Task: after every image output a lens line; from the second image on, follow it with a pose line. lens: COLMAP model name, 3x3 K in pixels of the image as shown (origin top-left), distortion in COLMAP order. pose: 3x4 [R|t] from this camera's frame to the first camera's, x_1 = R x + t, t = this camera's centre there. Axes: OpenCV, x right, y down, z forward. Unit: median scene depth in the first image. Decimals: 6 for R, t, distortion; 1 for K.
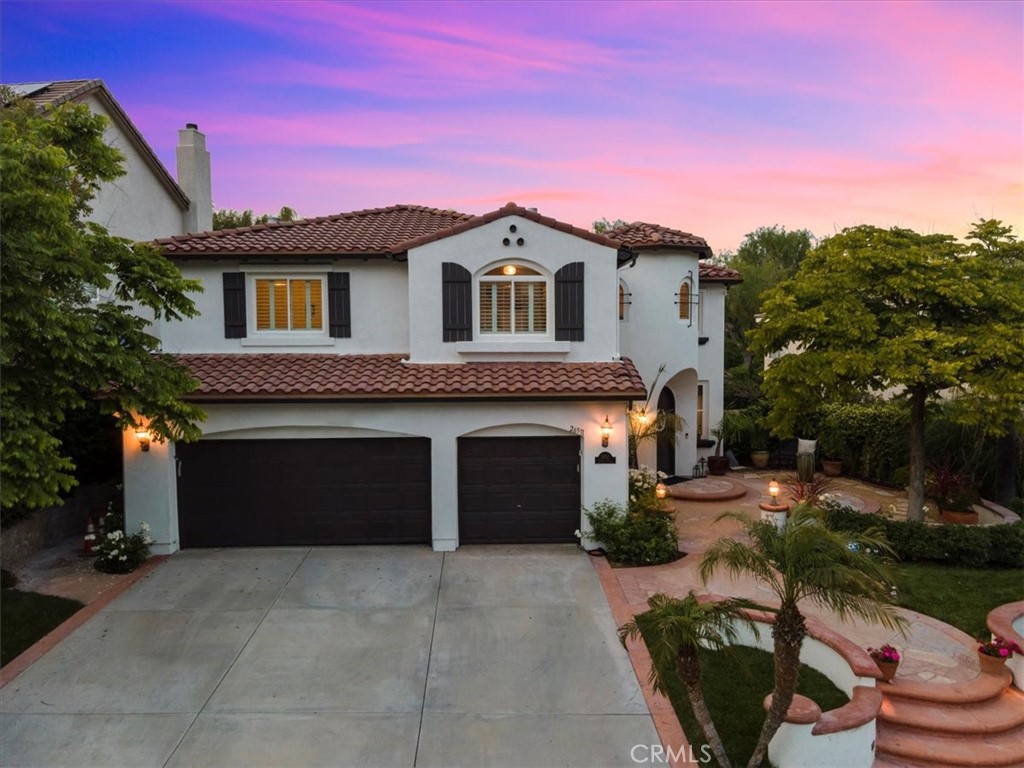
lens RADIAL K [[700.6, 0, 515.7], [0, 700.6, 385.9], [0, 0, 1]] dist [0.017493, 0.004308]
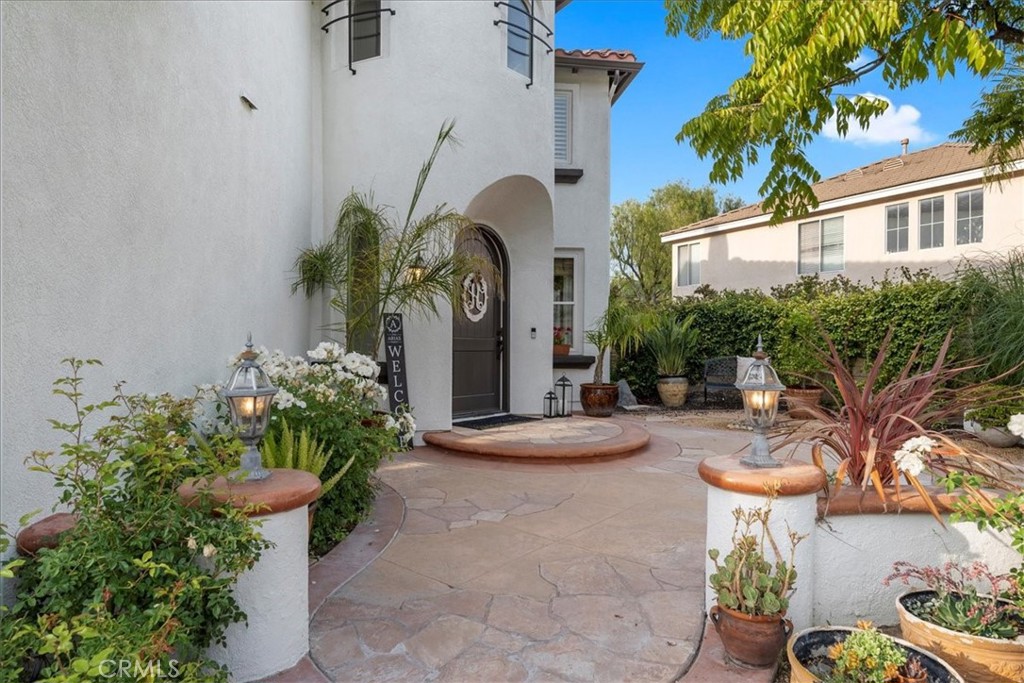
lens RADIAL K [[629.8, 0, 509.0], [0, 629.8, 339.0], [0, 0, 1]] dist [0.004676, 0.000169]
pose [[0.995361, 0.011220, 0.095550, 0.260509], [-0.006700, 0.998849, -0.047489, 0.136525], [-0.095973, 0.046629, 0.994291, 0.788478]]
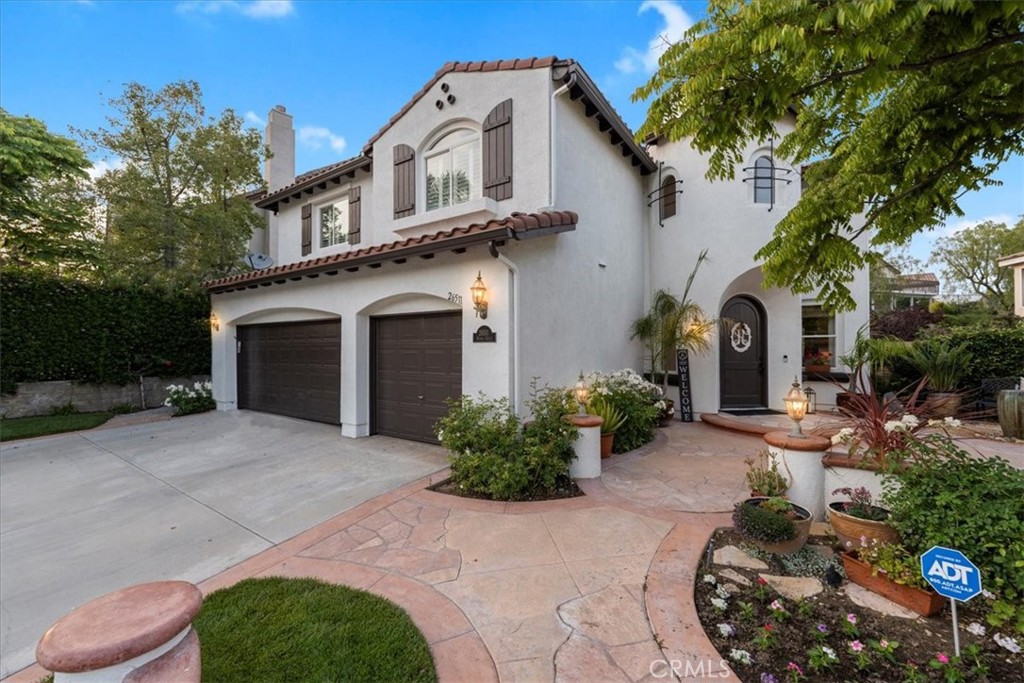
lens RADIAL K [[411.0, 0, 511.1], [0, 411.0, 345.0], [0, 0, 1]] dist [-0.008191, -0.000072]
pose [[0.814348, 0.001768, -0.580374, 0.366414], [-0.035245, 0.998300, -0.046413, 0.124079], [0.579306, 0.058251, 0.813026, 0.637624]]
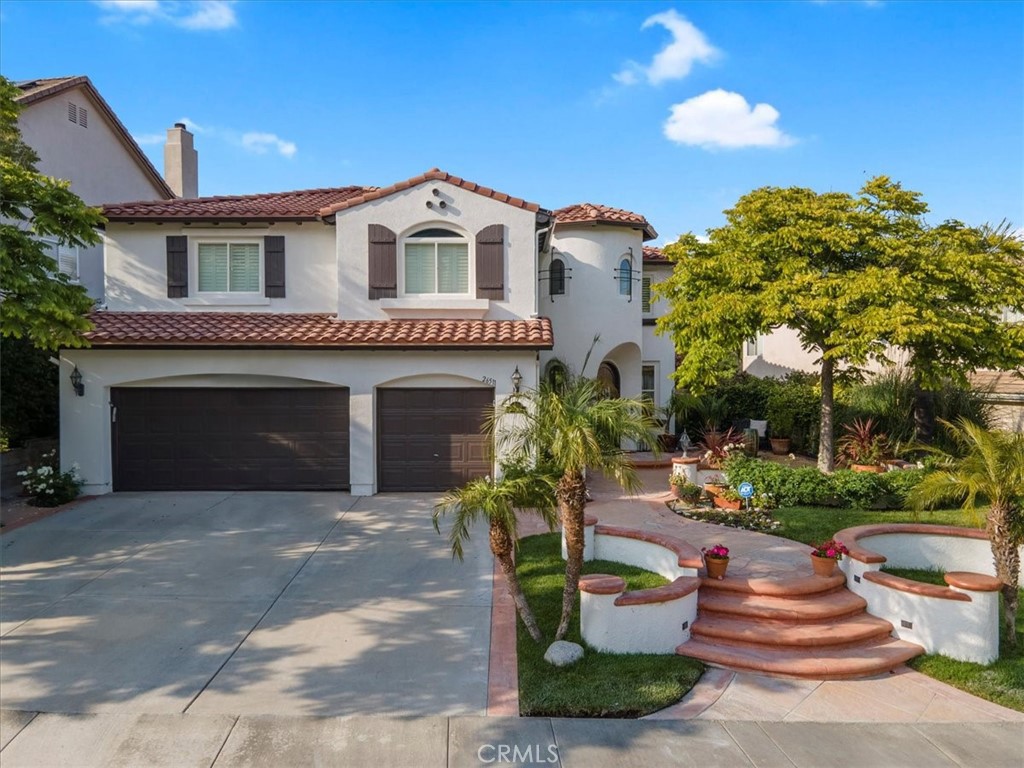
lens RADIAL K [[700.6, 0, 510.9], [0, 700.6, 382.4], [0, 0, 1]] dist [0.017493, 0.004308]
pose [[0.999388, 0.007626, -0.034149, 0.145257], [-0.008901, 0.999263, -0.037330, 0.097879], [0.033839, 0.037611, 0.998719, -0.035657]]
